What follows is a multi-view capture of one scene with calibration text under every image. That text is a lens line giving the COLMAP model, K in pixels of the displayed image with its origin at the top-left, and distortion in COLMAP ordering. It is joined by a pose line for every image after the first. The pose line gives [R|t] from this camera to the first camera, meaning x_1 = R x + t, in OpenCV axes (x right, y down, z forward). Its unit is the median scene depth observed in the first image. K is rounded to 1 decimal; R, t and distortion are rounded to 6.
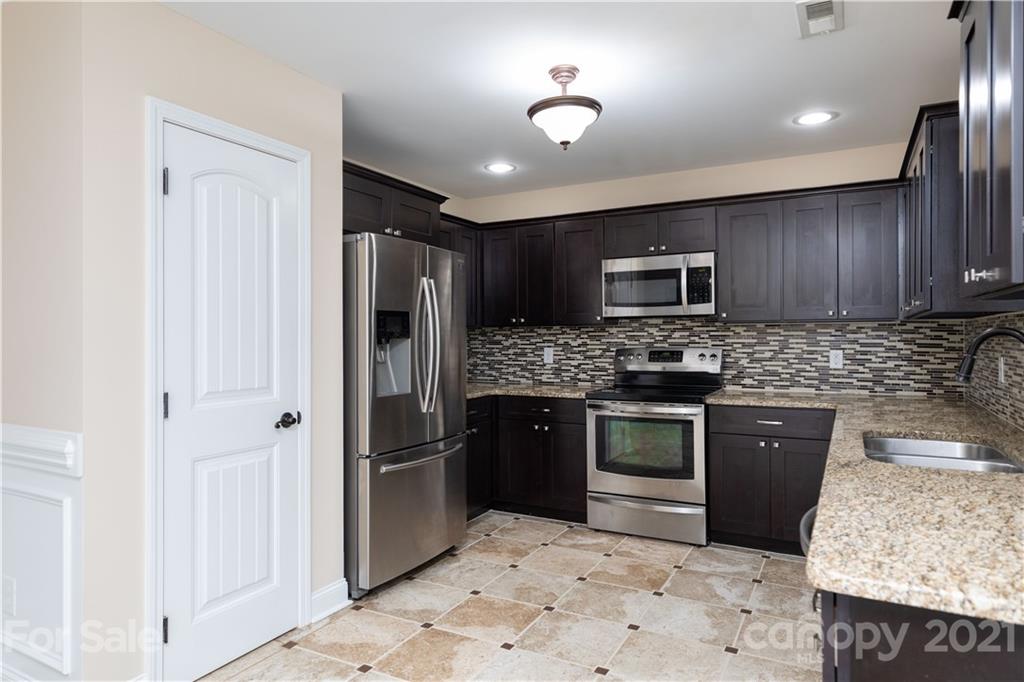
lens RADIAL K [[633.1, 0, 510.6], [0, 633.1, 339.6], [0, 0, 1]] dist [0.001374, -0.000073]
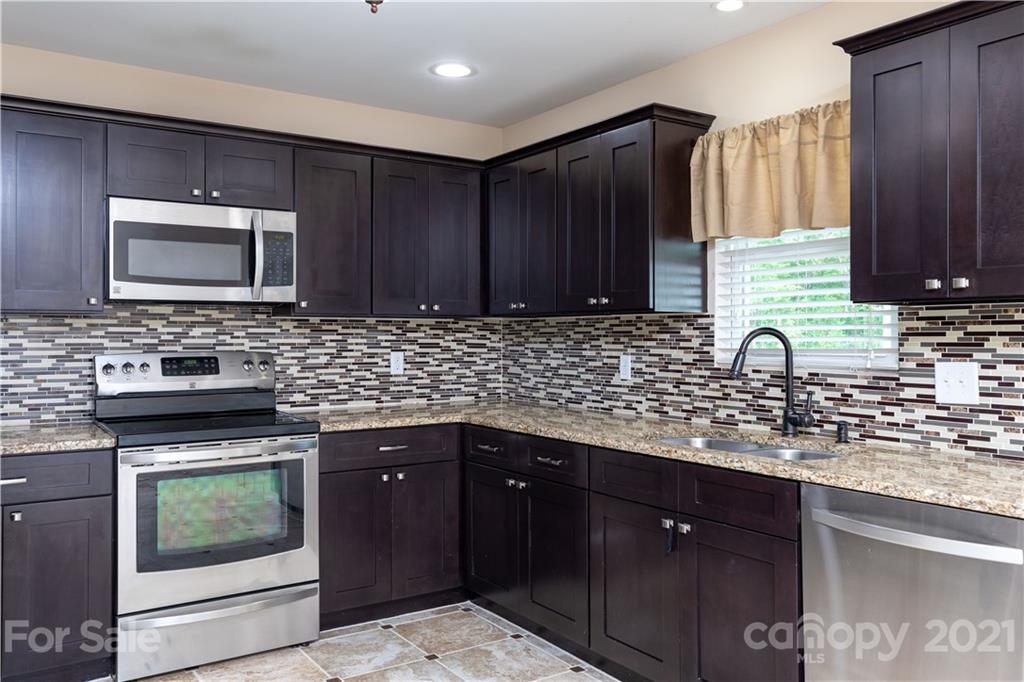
lens RADIAL K [[815.4, 0, 511.5], [0, 815.4, 338.2], [0, 0, 1]] dist [0.006581, 0.004016]
pose [[0.462978, 0.002905, 0.886365, -0.351367], [0.003460, 0.999981, -0.005085, 0.004424], [-0.886363, 0.005421, 0.462960, 0.375045]]
